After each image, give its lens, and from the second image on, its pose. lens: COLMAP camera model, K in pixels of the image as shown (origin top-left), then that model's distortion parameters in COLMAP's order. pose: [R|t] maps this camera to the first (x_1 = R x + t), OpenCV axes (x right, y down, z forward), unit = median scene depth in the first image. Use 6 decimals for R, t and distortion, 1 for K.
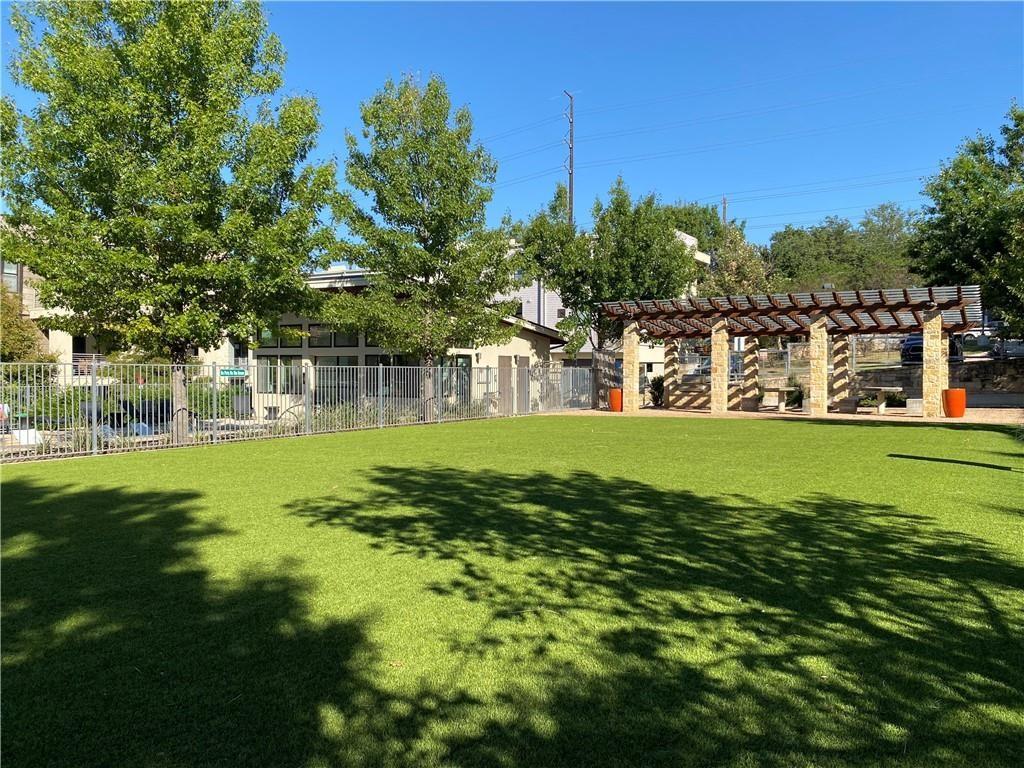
lens RADIAL K [[768.3, 0, 510.1], [0, 768.3, 380.0], [0, 0, 1]] dist [0.019249, -0.028143]
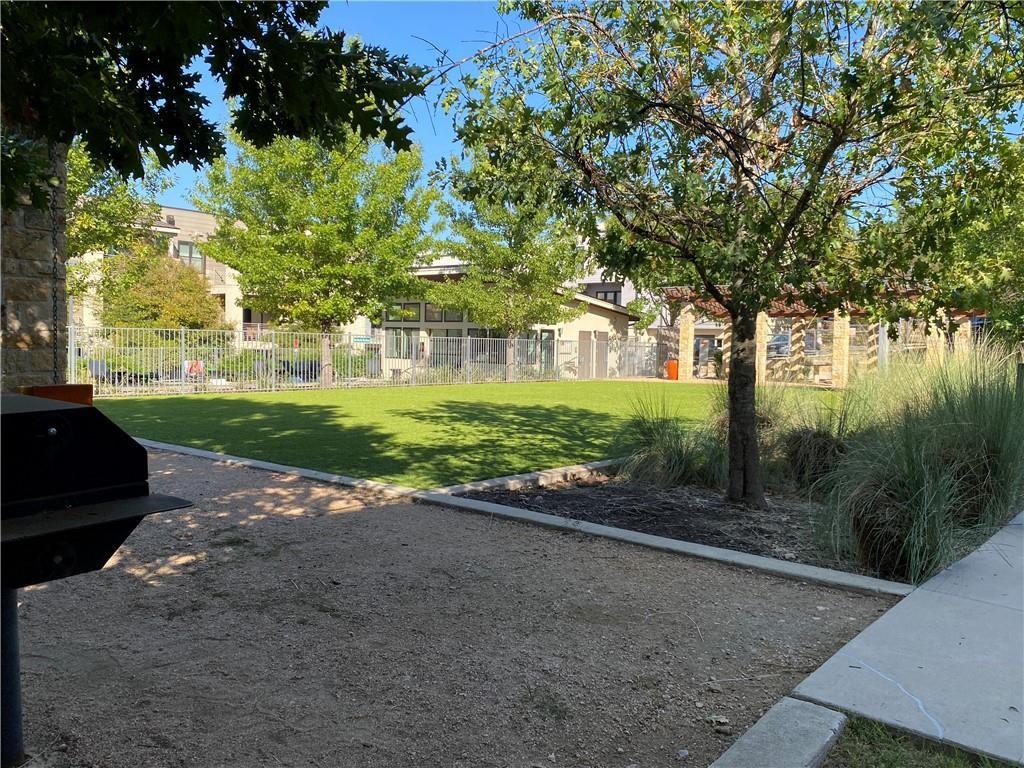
lens RADIAL K [[768.3, 0, 513.6], [0, 768.3, 386.3], [0, 0, 1]] dist [0.019249, -0.028143]
pose [[0.986258, 0.028430, -0.162746, 0.101879], [-0.021365, 0.998759, 0.044998, 0.003799], [0.163823, -0.040903, 0.985641, -0.243910]]
